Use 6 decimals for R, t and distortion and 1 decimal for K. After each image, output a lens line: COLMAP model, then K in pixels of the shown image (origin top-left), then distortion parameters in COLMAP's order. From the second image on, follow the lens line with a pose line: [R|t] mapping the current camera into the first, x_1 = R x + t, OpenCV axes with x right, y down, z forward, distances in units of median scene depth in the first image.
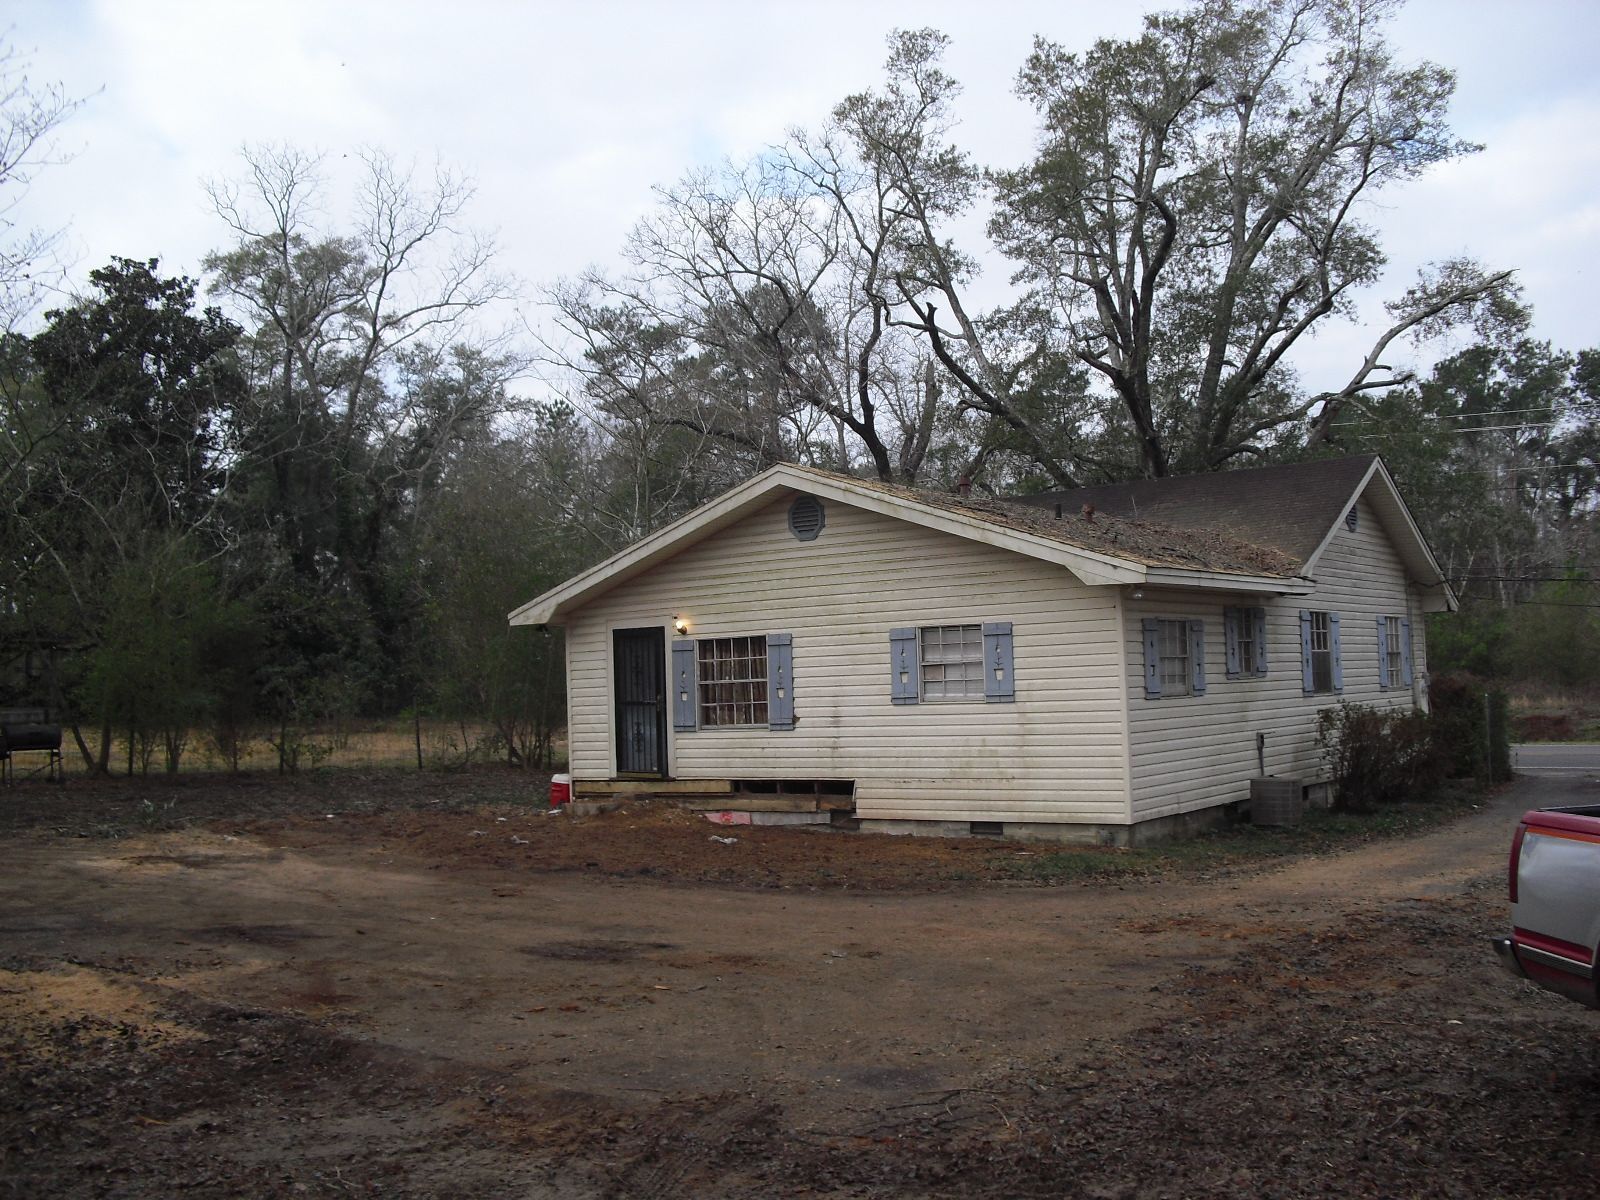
lens RADIAL K [[1602.7, 0, 800.0], [0, 1602.7, 600.0], [0, 0, 1]] dist [-0.141980, 0.002670]
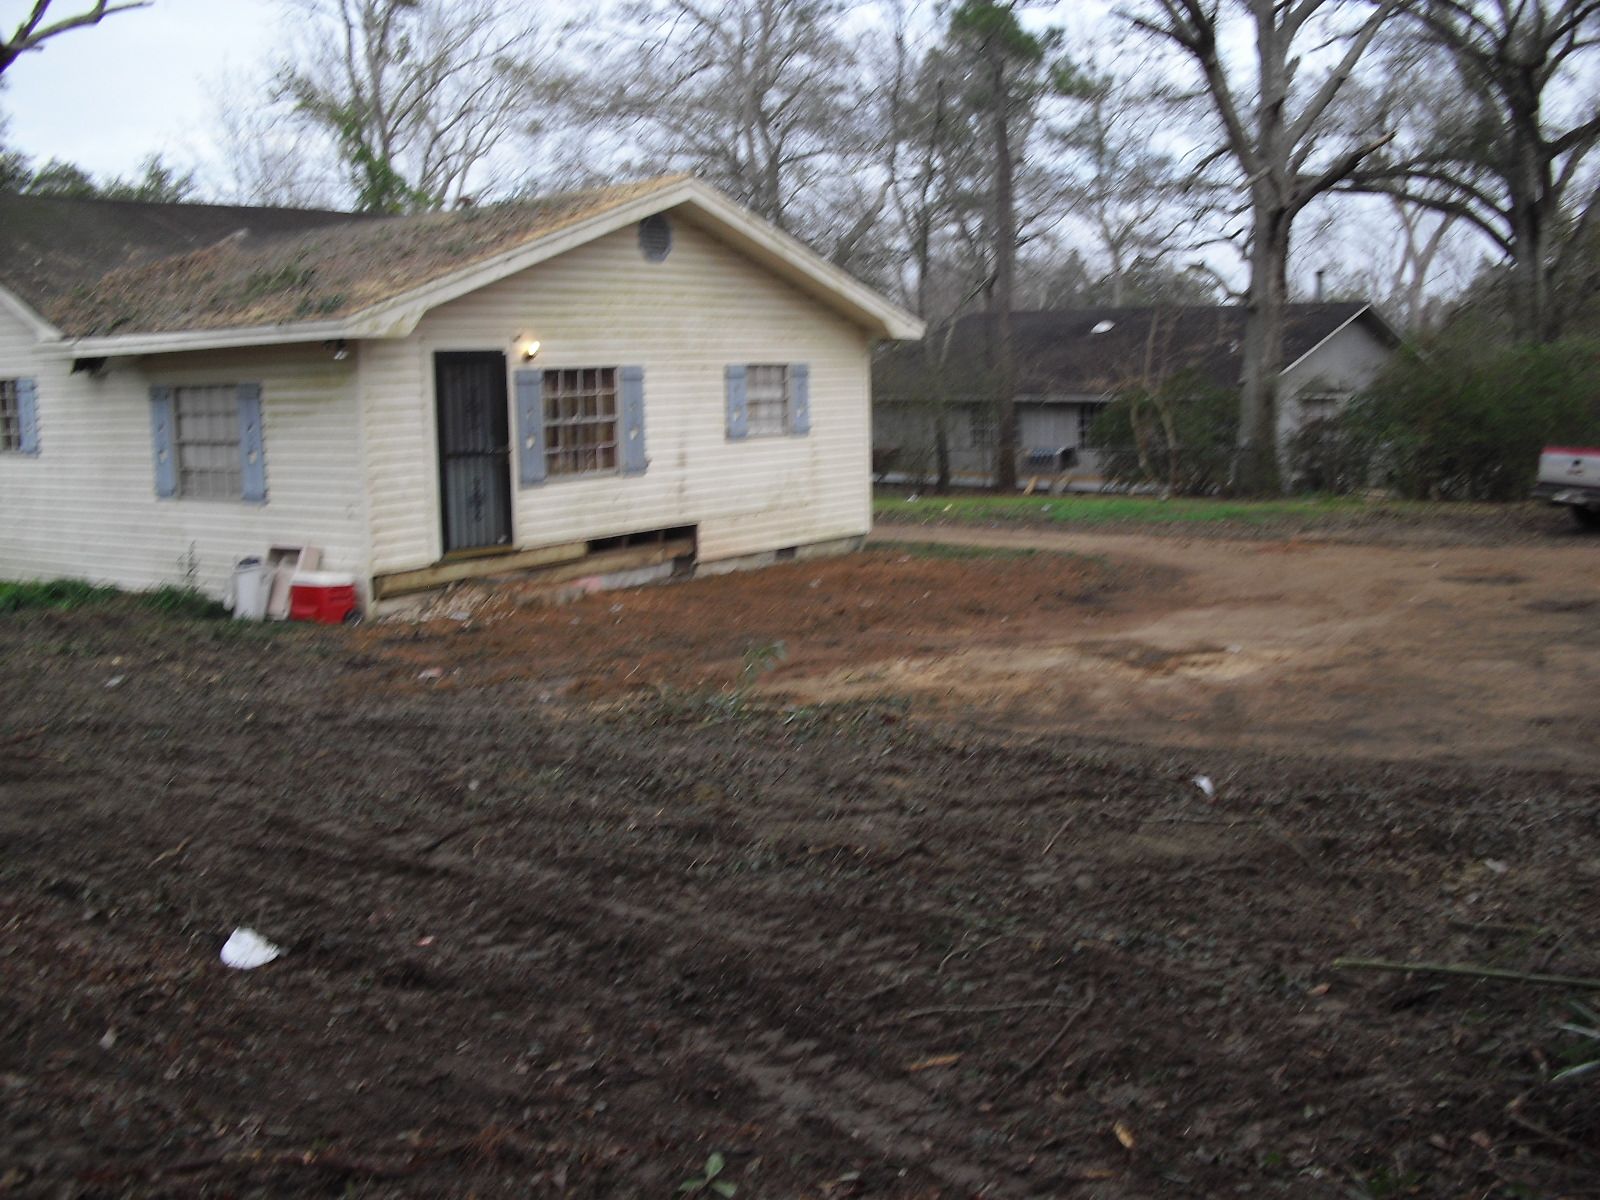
lens RADIAL K [[1602.7, 0, 800.0], [0, 1602.7, 600.0], [0, 0, 1]] dist [-0.141980, 0.002670]
pose [[-0.022051, -0.087098, 0.995956, -0.900300], [0.001124, 0.996195, 0.087143, 0.073509], [-0.999756, 0.003041, -0.021869, 0.934035]]
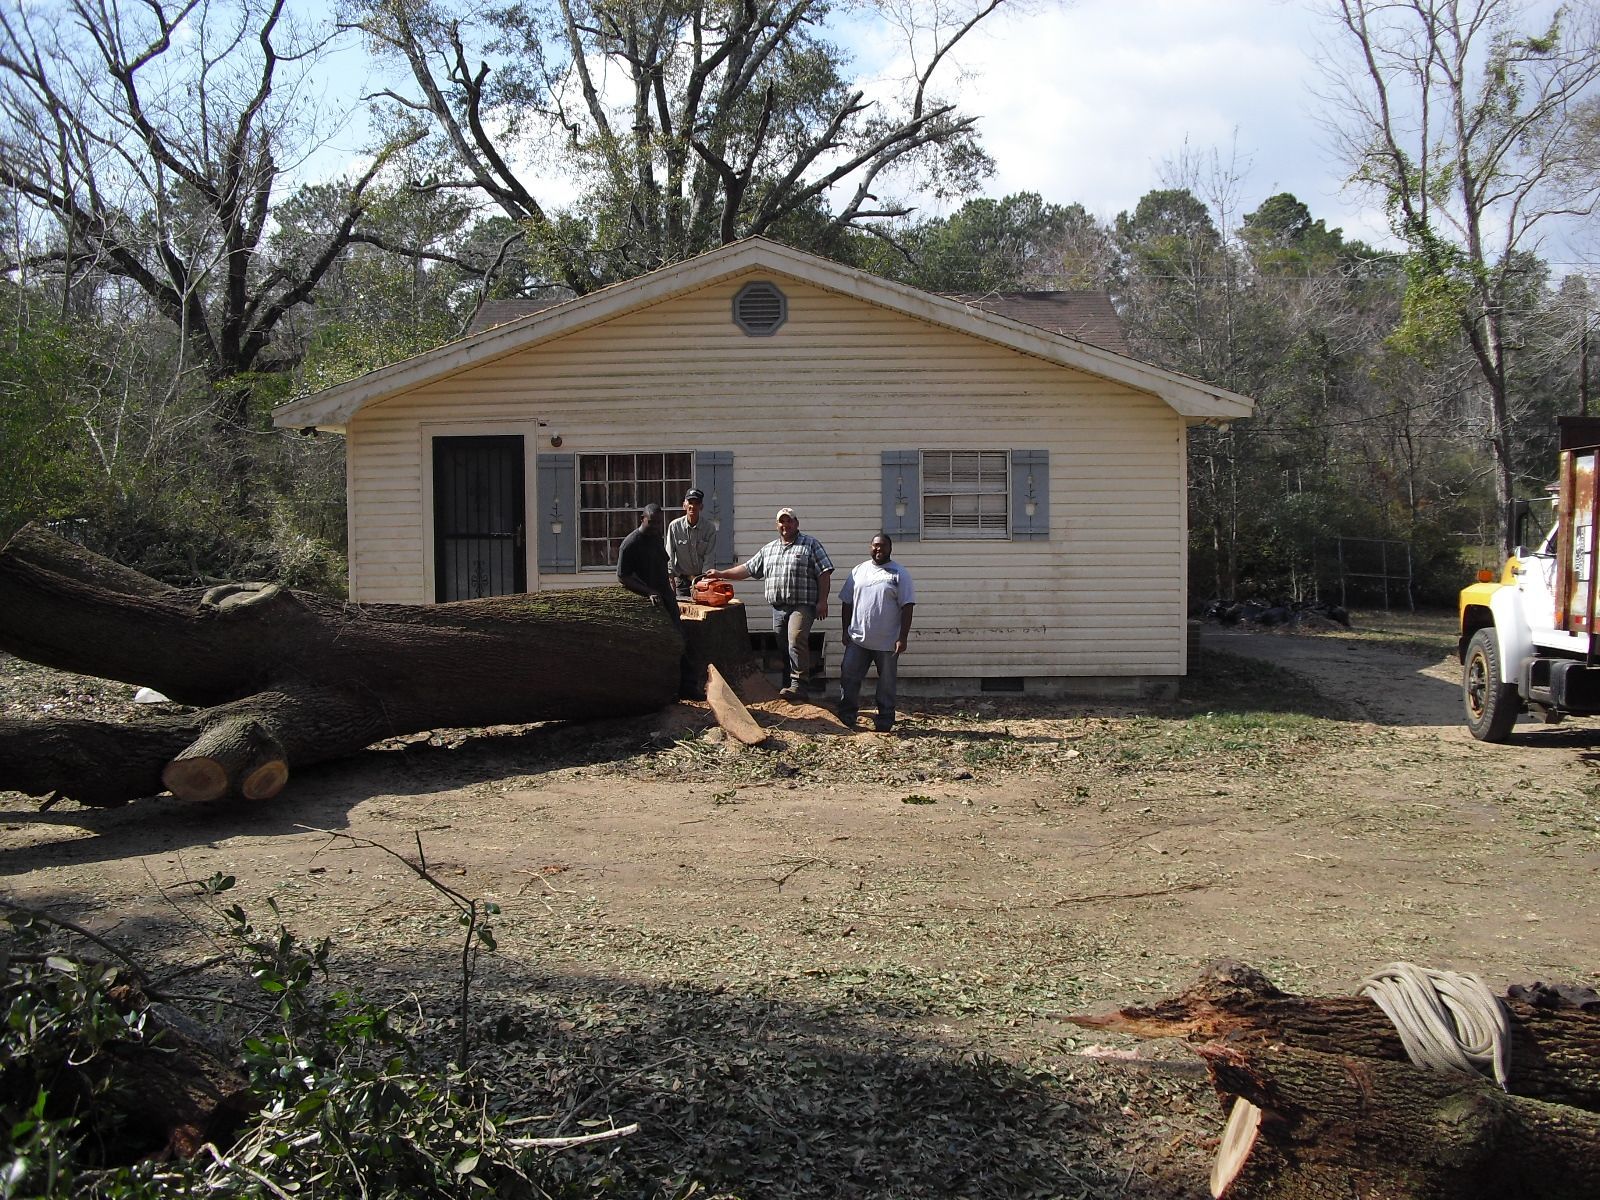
lens RADIAL K [[1602.7, 0, 800.0], [0, 1602.7, 600.0], [0, 0, 1]] dist [-0.141980, 0.002670]
pose [[0.816805, -0.018032, 0.576632, -0.441190], [-0.047959, 0.993929, 0.099017, 0.013645], [-0.574917, -0.108533, 0.810982, 0.324434]]
